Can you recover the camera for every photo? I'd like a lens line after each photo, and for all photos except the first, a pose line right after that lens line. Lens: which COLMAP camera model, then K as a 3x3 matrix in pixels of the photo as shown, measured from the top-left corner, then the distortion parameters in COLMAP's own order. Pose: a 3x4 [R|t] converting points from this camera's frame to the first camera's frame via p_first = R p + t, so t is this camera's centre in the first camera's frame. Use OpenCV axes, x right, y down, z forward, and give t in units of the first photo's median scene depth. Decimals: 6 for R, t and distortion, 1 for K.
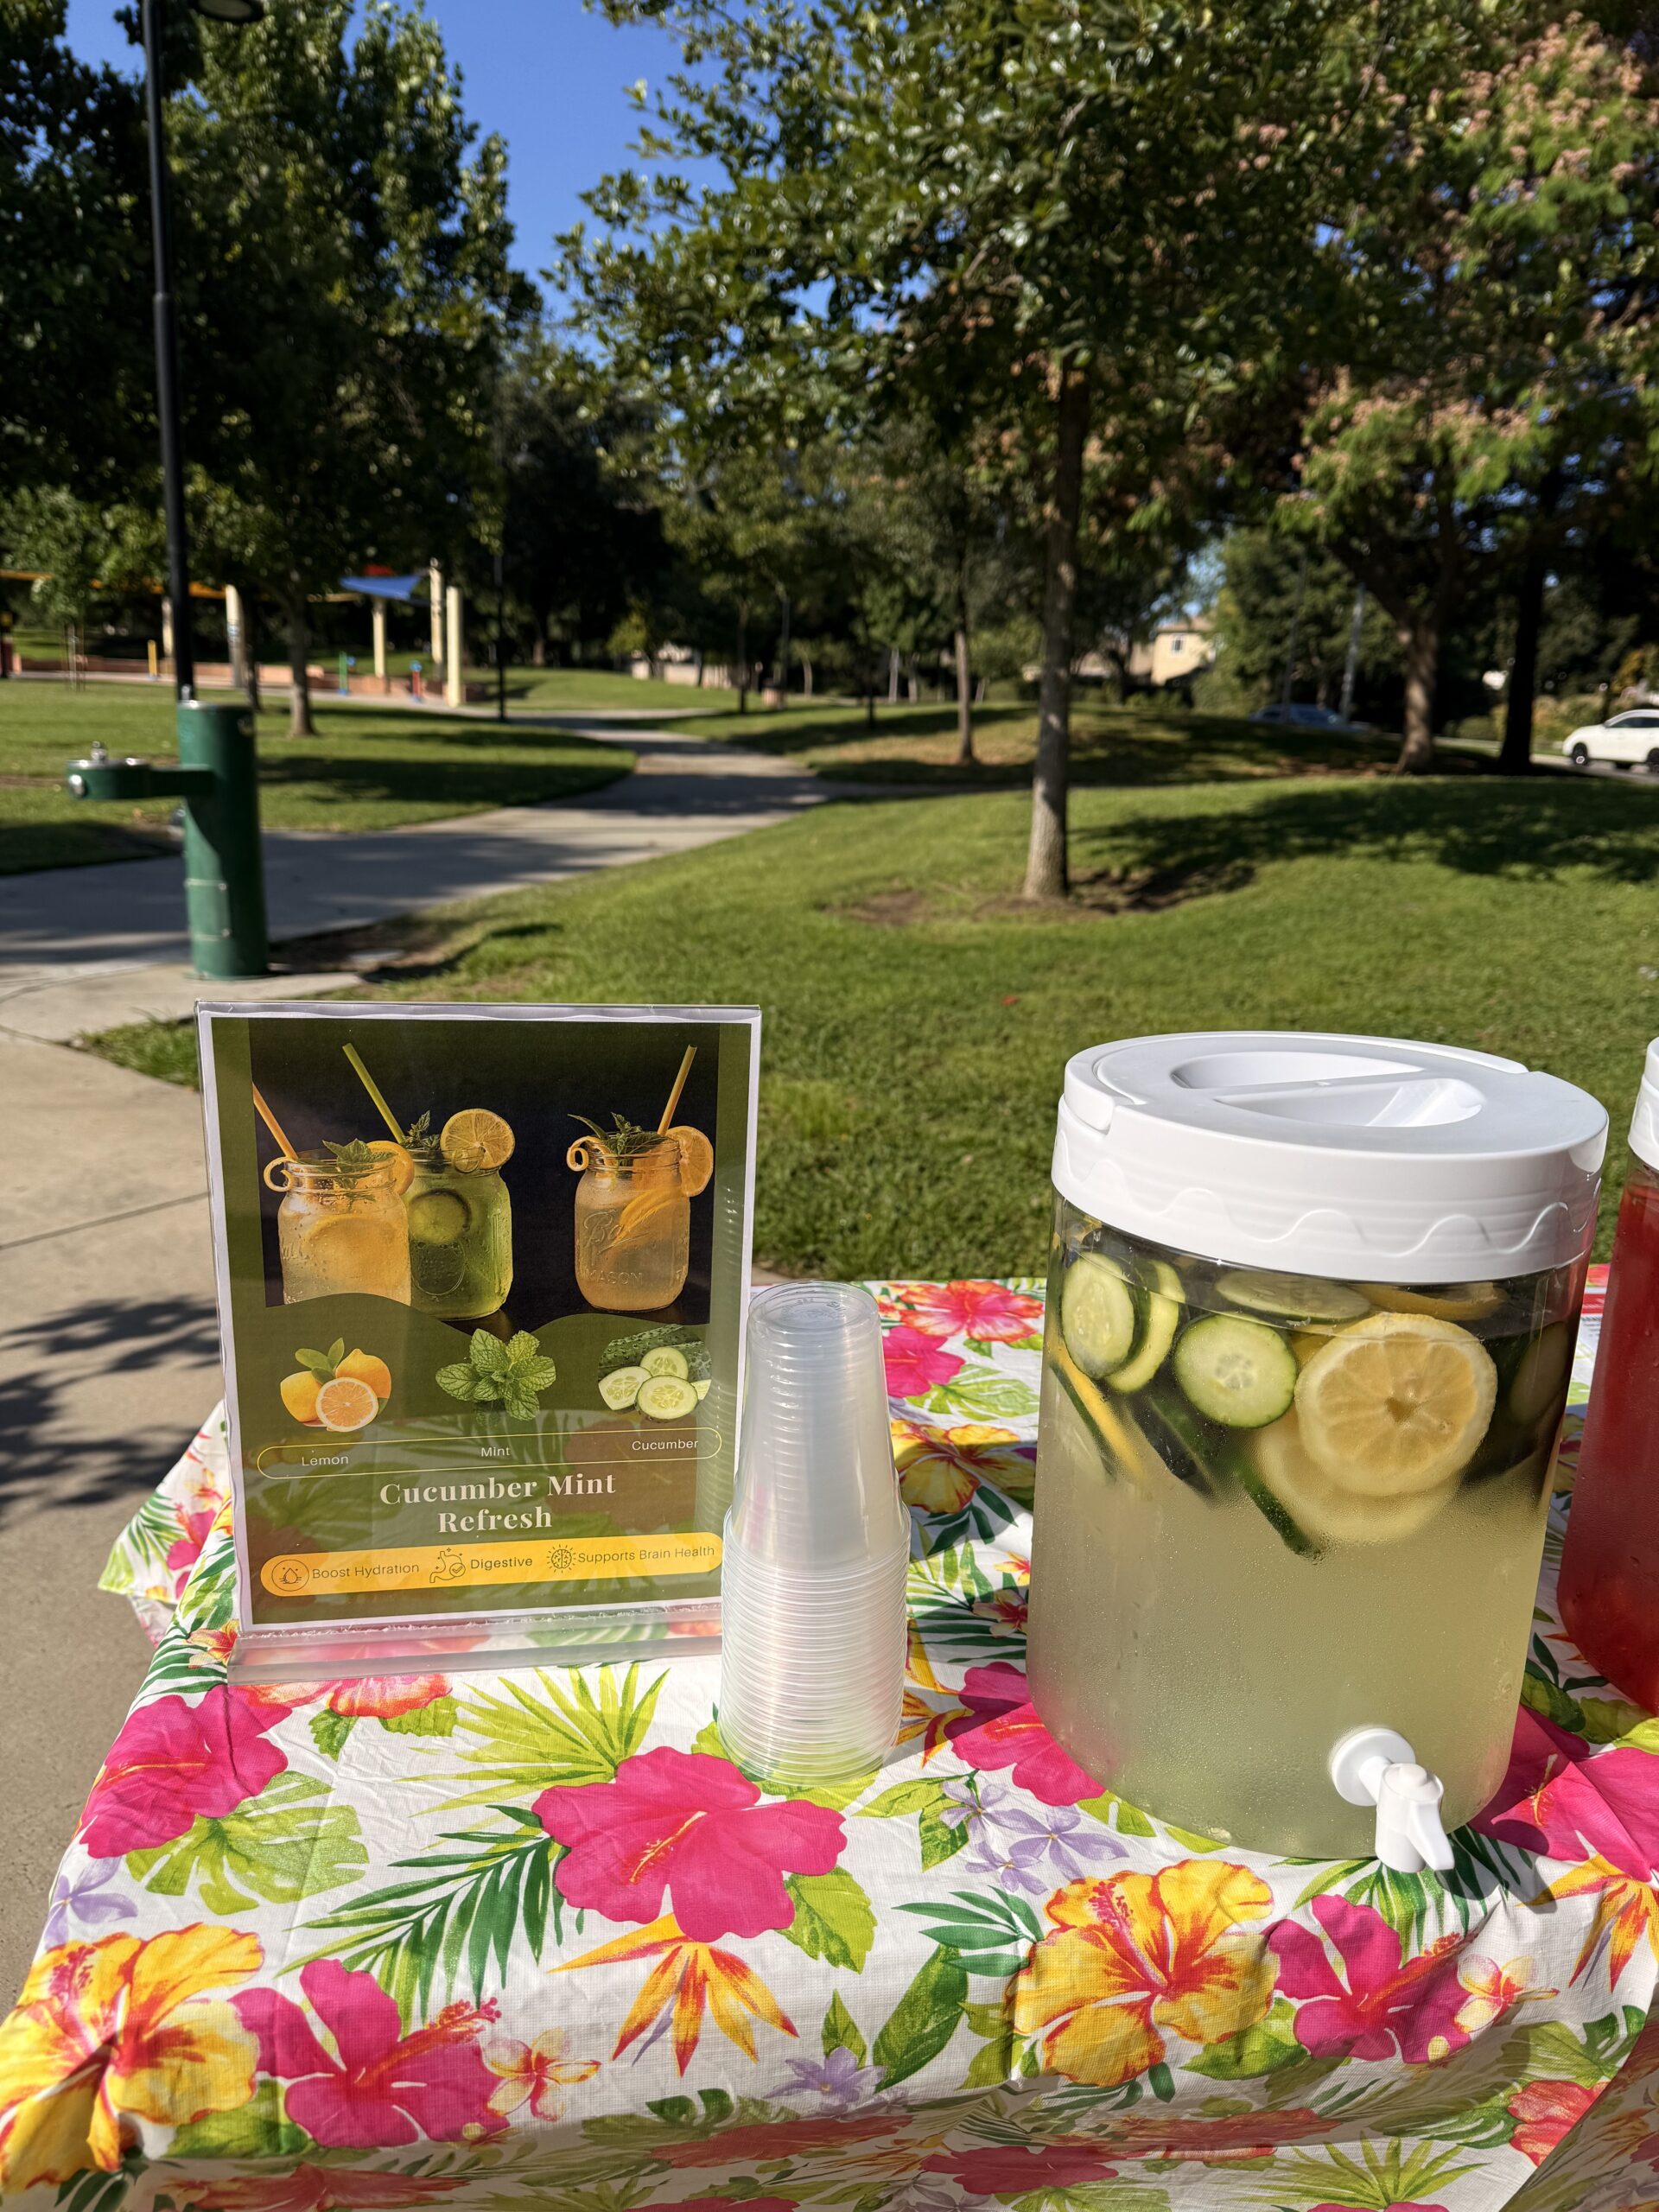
lens RADIAL K [[1500.1, 0, 849.0], [0, 1500.1, 1121.8], [0, 0, 1]] dist [0.091463, -0.118645]
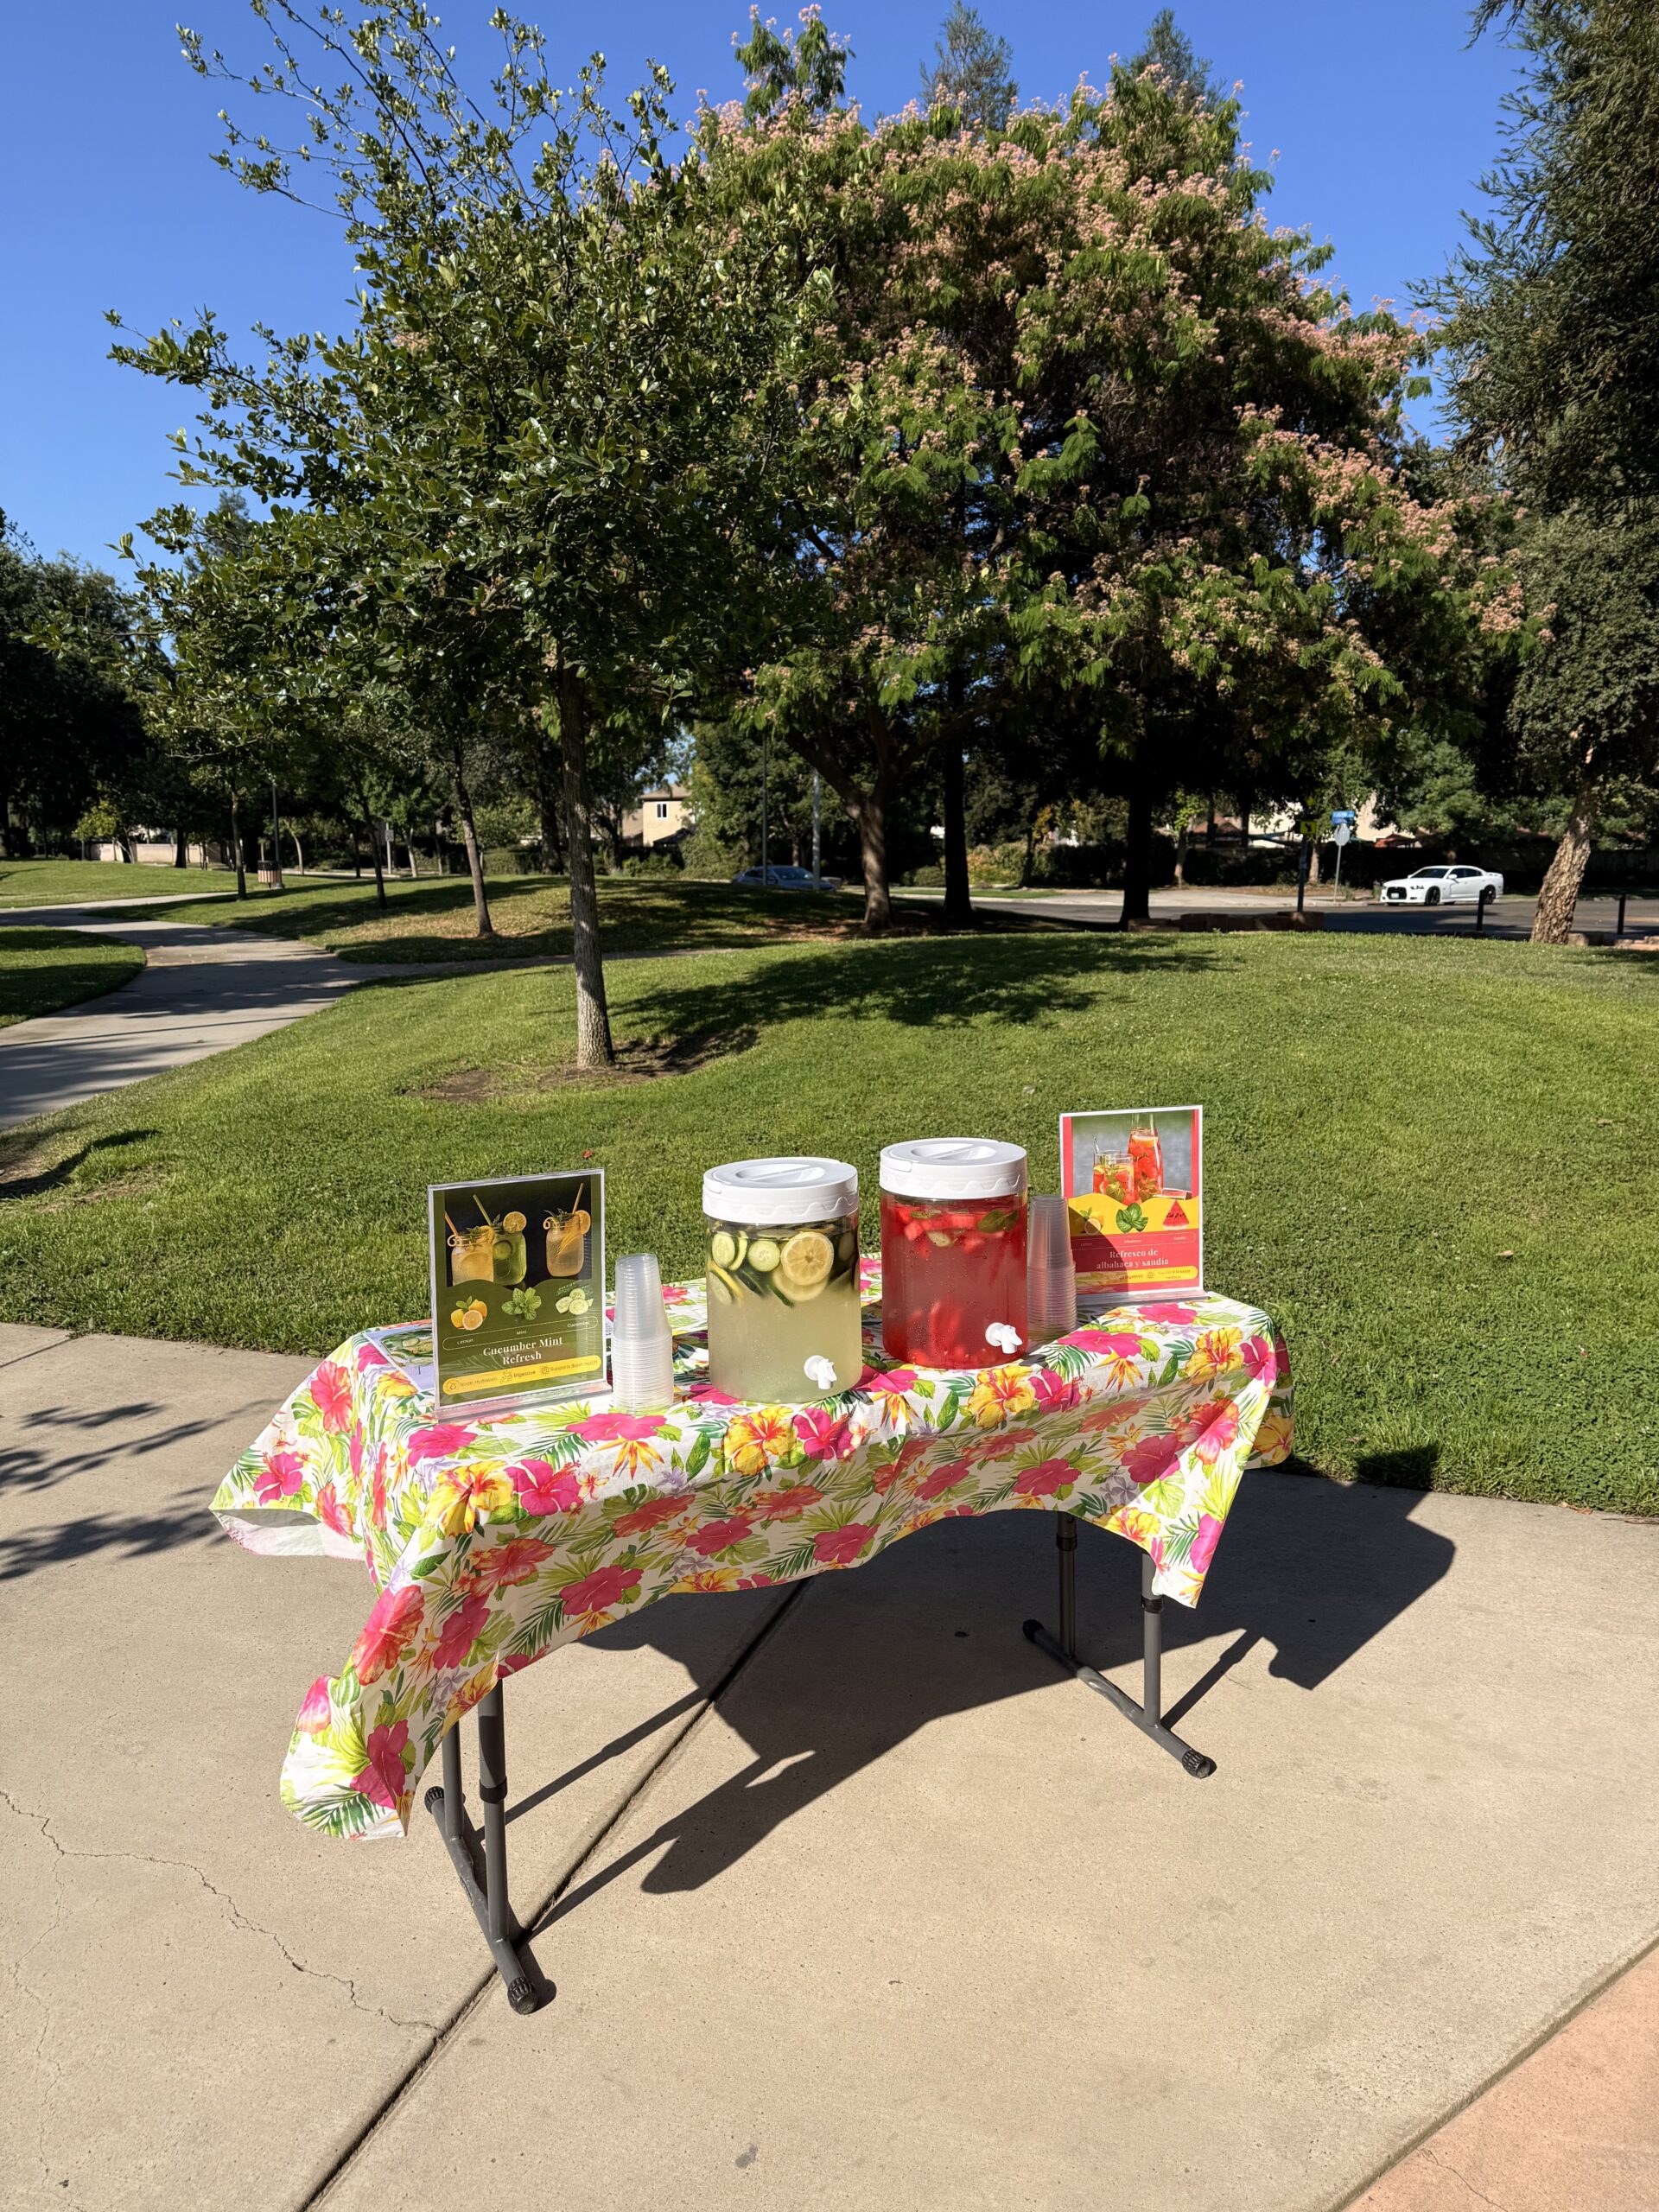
lens RADIAL K [[1500.1, 0, 849.0], [0, 1500.1, 1121.8], [0, 0, 1]] dist [0.091463, -0.118645]
pose [[0.946737, -0.098487, 0.306578, -0.054125], [0.127322, 0.988986, -0.075473, 0.013157], [-0.295768, 0.110487, 0.948849, -0.217568]]
